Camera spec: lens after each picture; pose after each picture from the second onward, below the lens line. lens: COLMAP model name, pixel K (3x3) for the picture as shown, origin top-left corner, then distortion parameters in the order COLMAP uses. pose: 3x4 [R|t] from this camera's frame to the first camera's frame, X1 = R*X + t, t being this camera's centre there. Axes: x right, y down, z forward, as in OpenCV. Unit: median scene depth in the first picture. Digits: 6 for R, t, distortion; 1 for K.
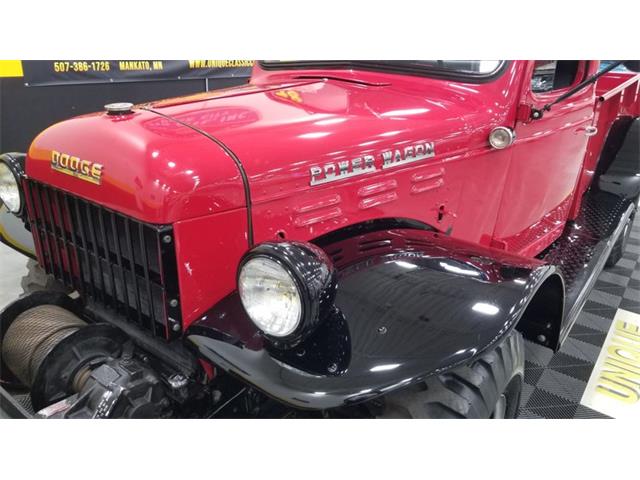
lens RADIAL K [[500.4, 0, 319.1], [0, 500.4, 224.1], [0, 0, 1]] dist [0.051245, -0.109188]
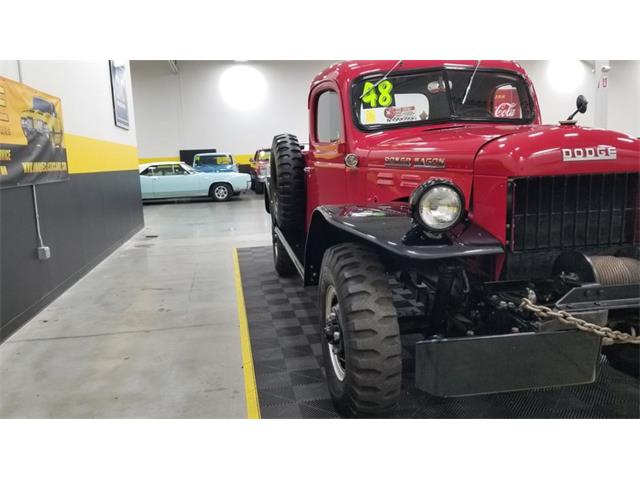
lens RADIAL K [[496.0, 0, 305.1], [0, 496.0, 230.0], [0, 0, 1]] dist [0.062656, -0.102059]
pose [[0.693122, -0.164628, 0.701768, -1.603075], [0.306620, 0.948435, -0.080349, -0.025442], [-0.652354, 0.270868, 0.707859, 0.378989]]
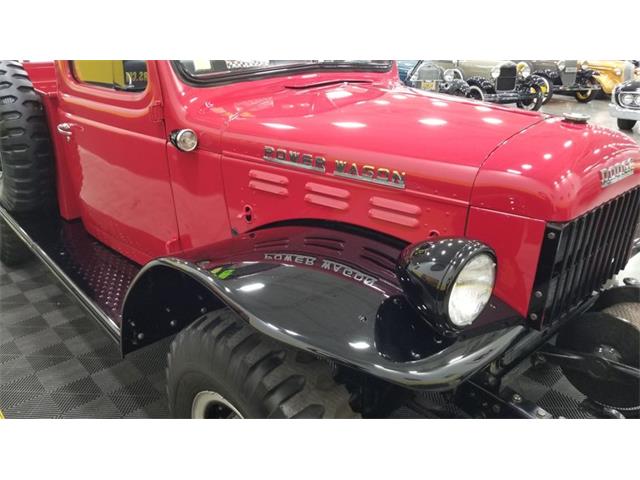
lens RADIAL K [[496.7, 0, 309.7], [0, 496.7, 226.4], [0, 0, 1]] dist [0.059675, -0.103743]
pose [[0.182719, -0.373754, 0.909352, -1.183161], [0.338130, 0.892391, 0.298841, -0.402698], [-0.923191, 0.252875, 0.289434, 0.945966]]
